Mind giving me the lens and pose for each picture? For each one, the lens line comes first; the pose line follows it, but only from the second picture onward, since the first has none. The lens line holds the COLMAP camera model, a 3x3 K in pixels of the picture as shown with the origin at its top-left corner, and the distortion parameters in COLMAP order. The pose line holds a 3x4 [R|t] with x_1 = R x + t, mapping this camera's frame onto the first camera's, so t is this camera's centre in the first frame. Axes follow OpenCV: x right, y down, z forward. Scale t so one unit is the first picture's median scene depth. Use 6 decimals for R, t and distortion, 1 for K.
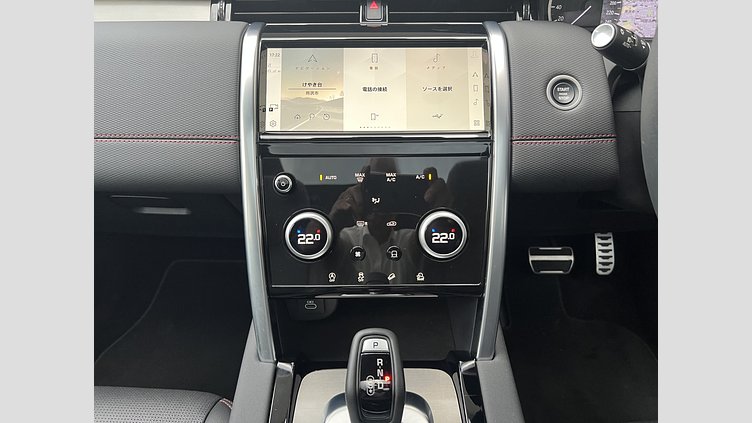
lens RADIAL K [[527.8, 0, 376.0], [0, 527.8, 211.5], [0, 0, 1]] dist [-0.003082, -0.000049]
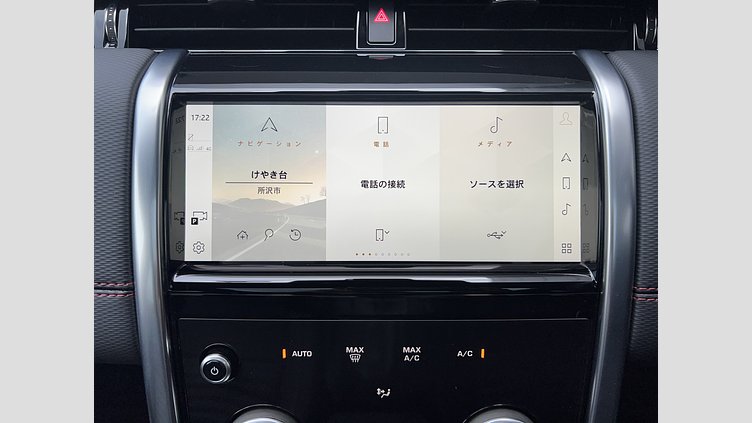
lens RADIAL K [[559.5, 0, 374.0], [0, 559.5, 208.3], [0, 0, 1]] dist [0.000278, -0.001456]
pose [[0.999982, 0.005993, 0.000385, -0.011617], [-0.006001, 0.994443, 0.105105, -0.267700], [0.000247, -0.105105, 0.994461, 0.417218]]
